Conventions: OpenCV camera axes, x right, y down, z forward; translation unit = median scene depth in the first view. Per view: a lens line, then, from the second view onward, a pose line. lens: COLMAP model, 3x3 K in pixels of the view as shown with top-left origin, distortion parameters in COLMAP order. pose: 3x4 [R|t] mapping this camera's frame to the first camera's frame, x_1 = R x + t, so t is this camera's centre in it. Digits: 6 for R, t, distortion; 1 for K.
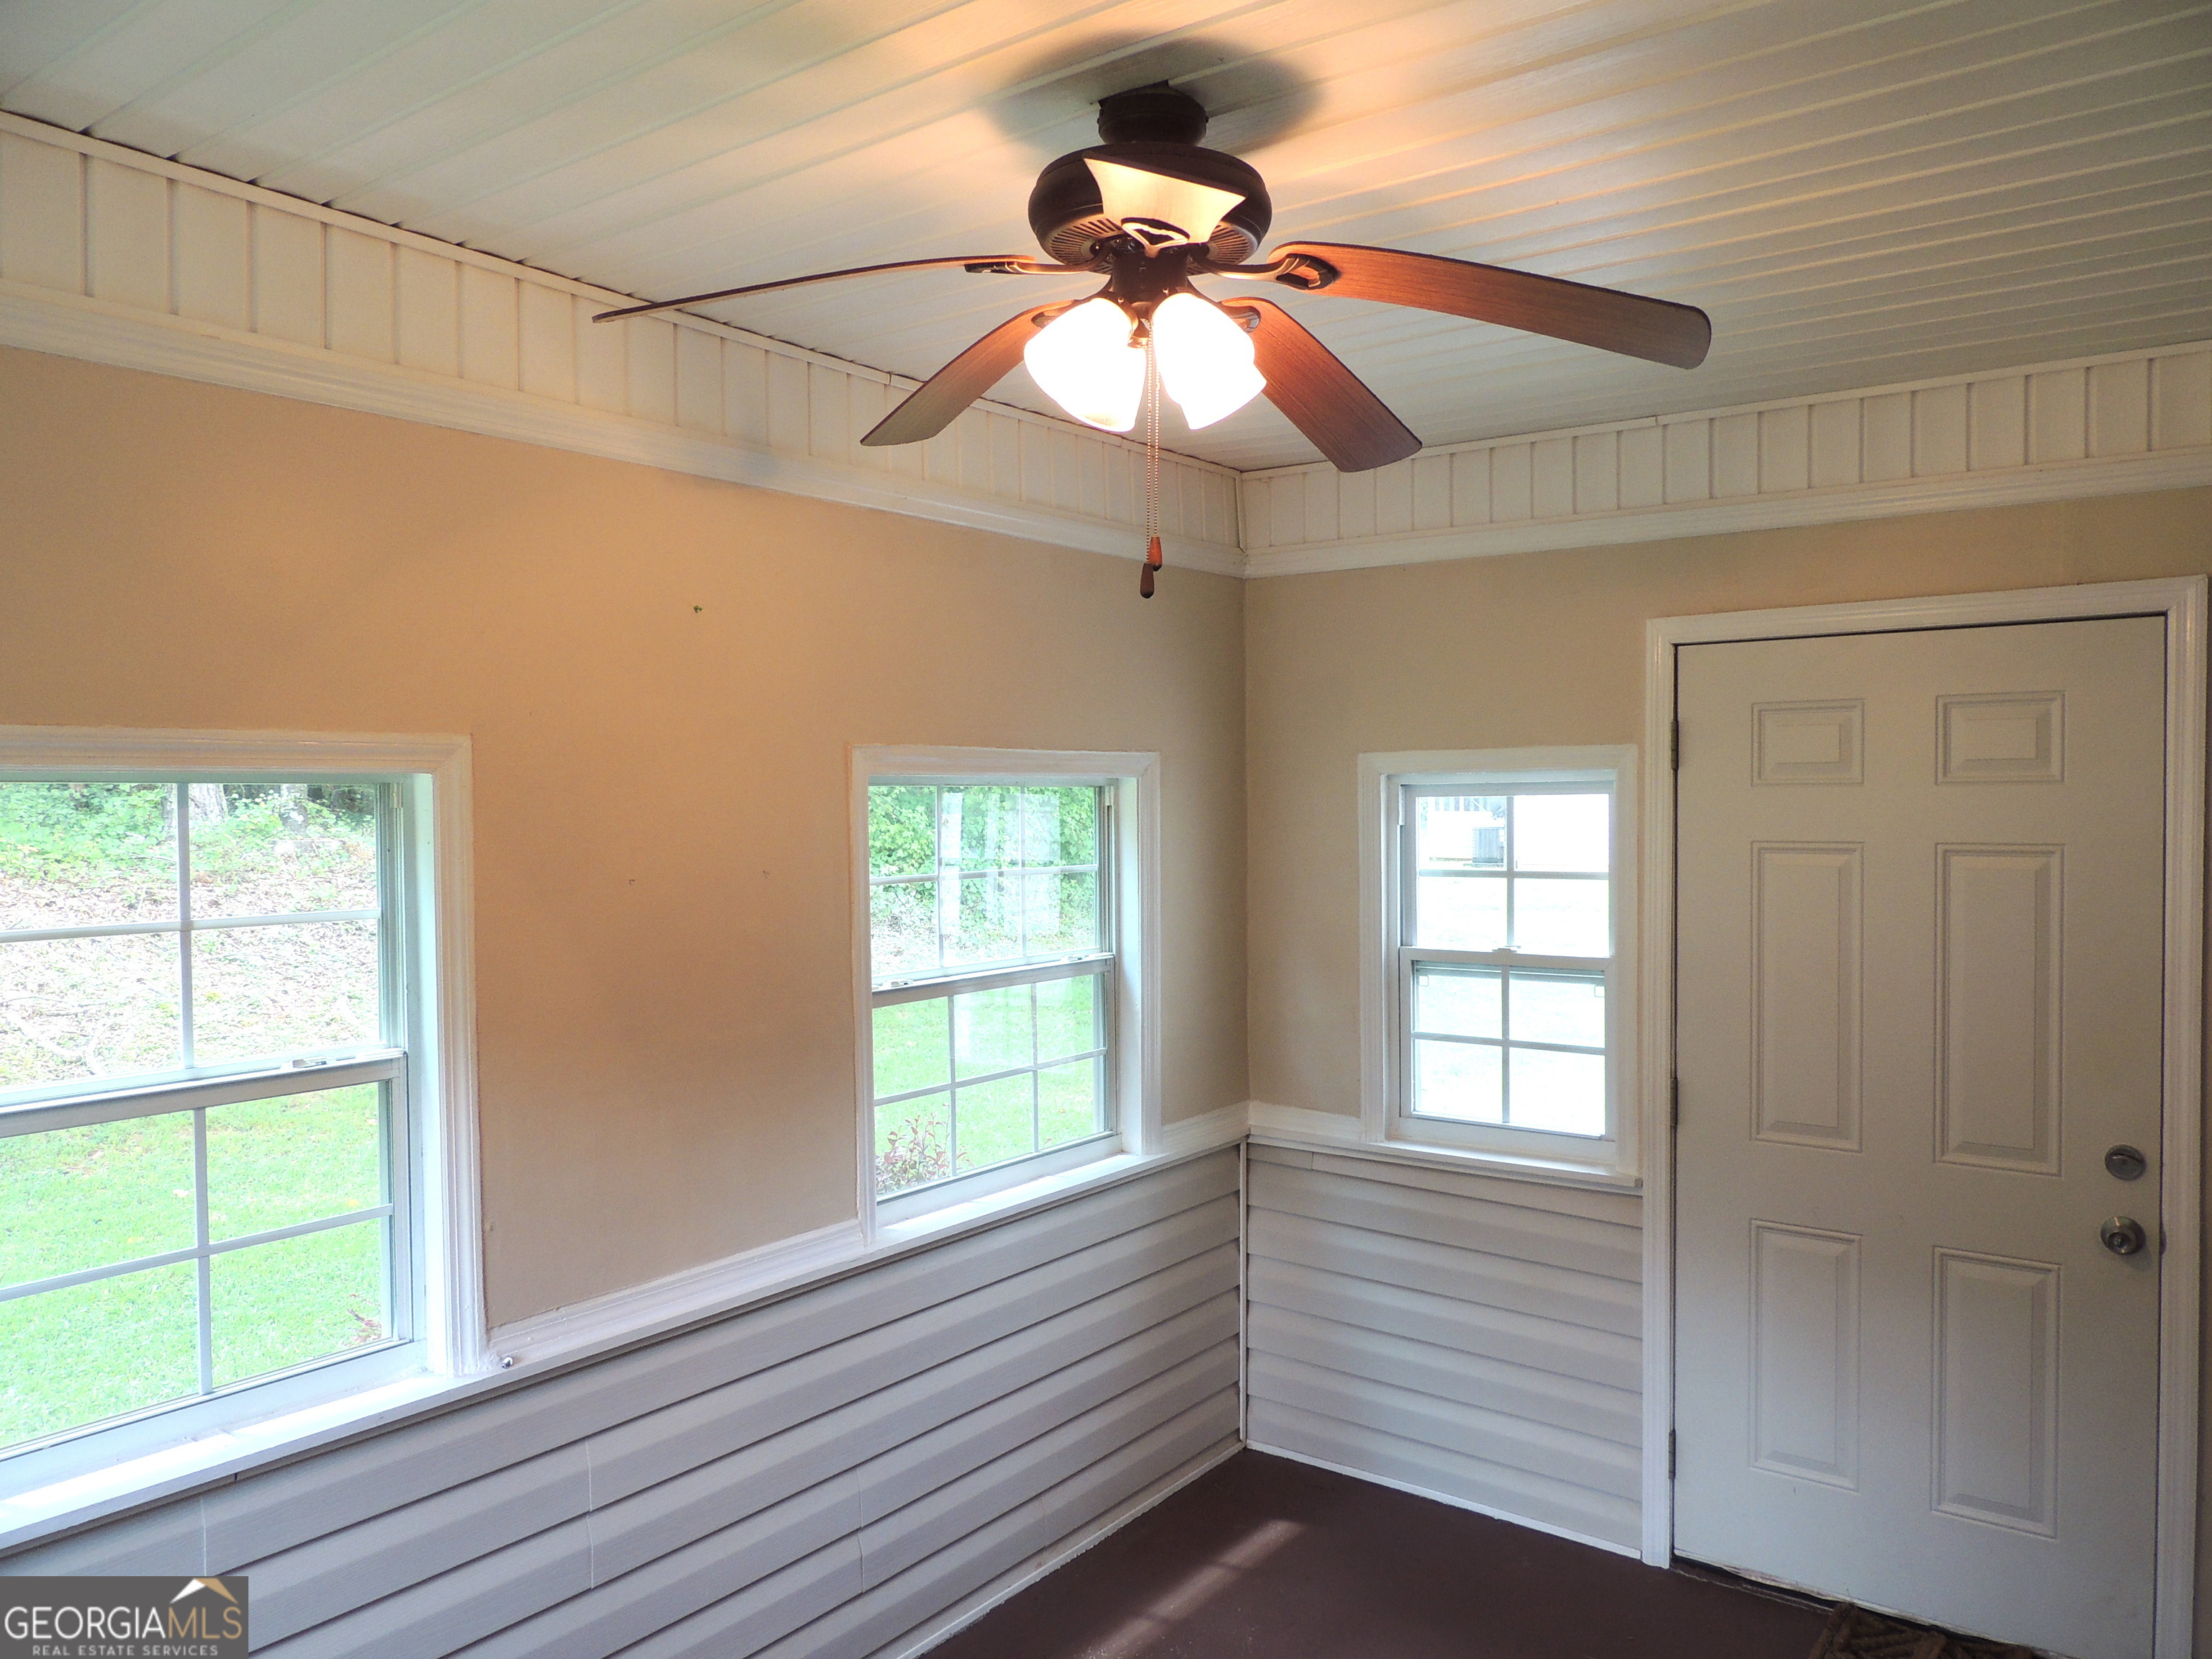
lens RADIAL K [[1584.1, 0, 1106.0], [0, 1584.1, 829.5], [0, 0, 1]] dist [-0.024103, 0.000270]
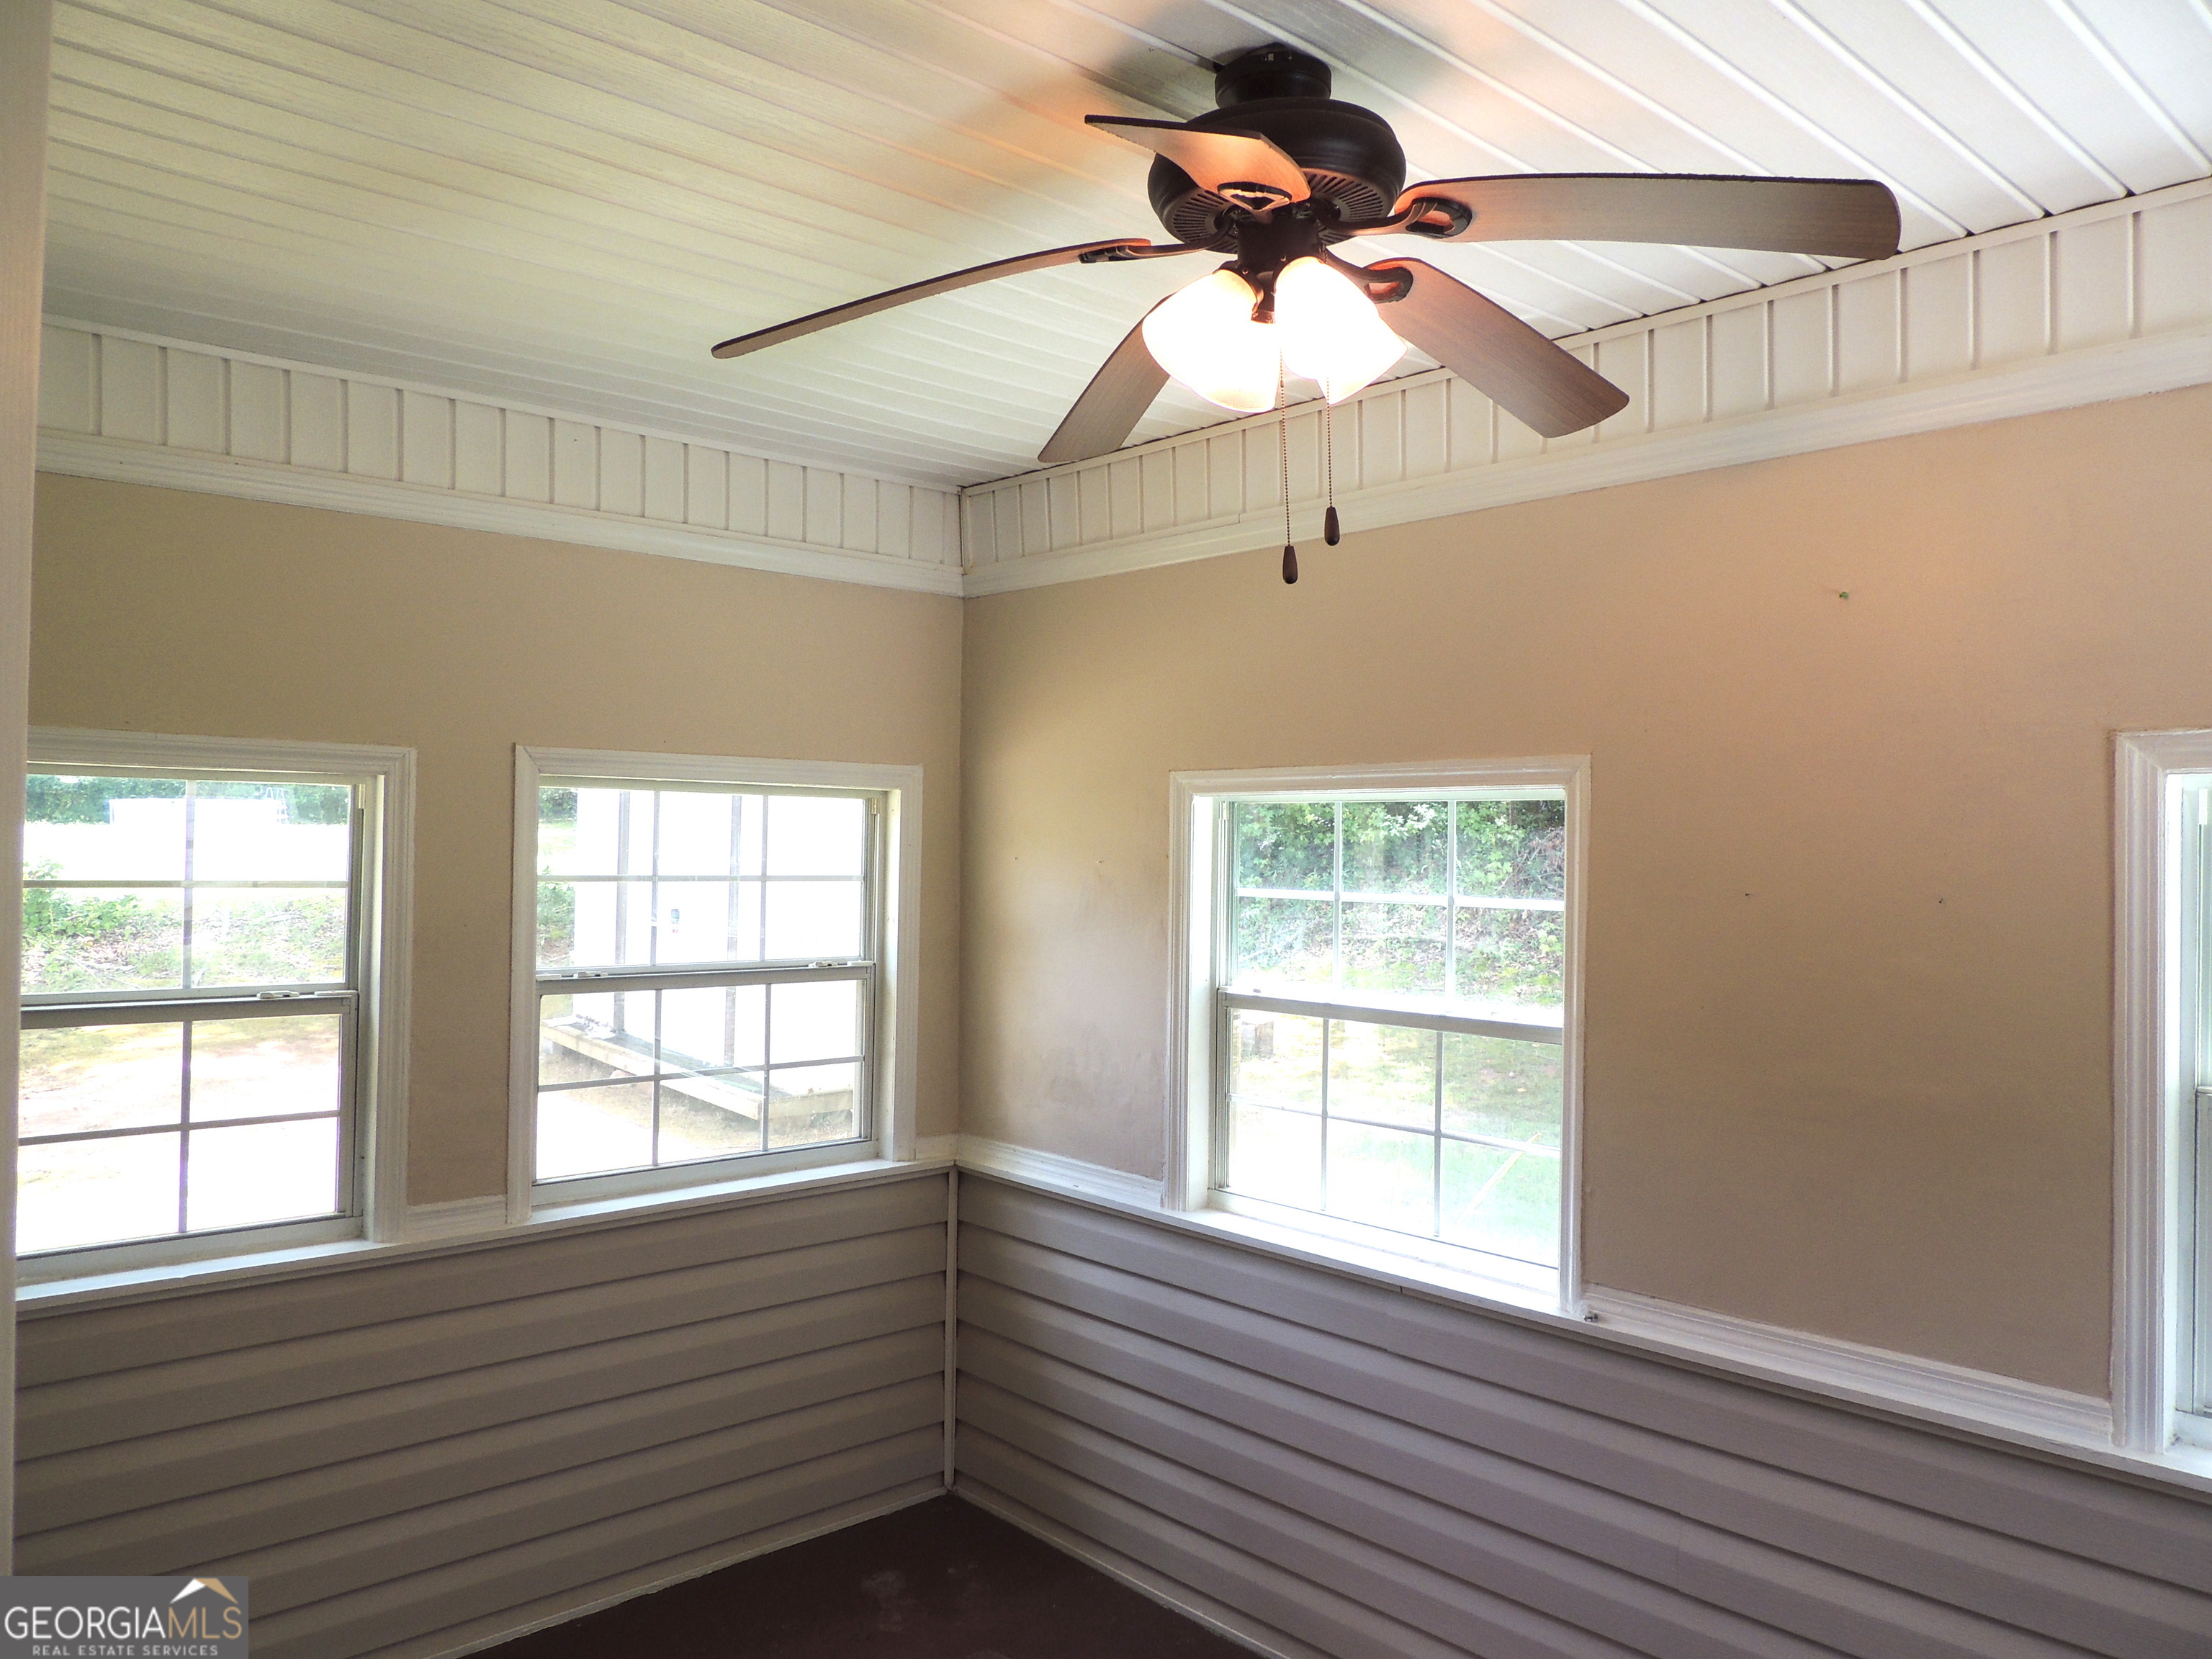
lens RADIAL K [[1584.1, 0, 1106.0], [0, 1584.1, 829.5], [0, 0, 1]] dist [-0.024103, 0.000270]
pose [[-0.180678, 0.013110, -0.983455, 0.970894], [-0.028080, 0.999435, 0.018482, -0.019493], [0.983141, 0.030954, -0.180208, 1.078569]]
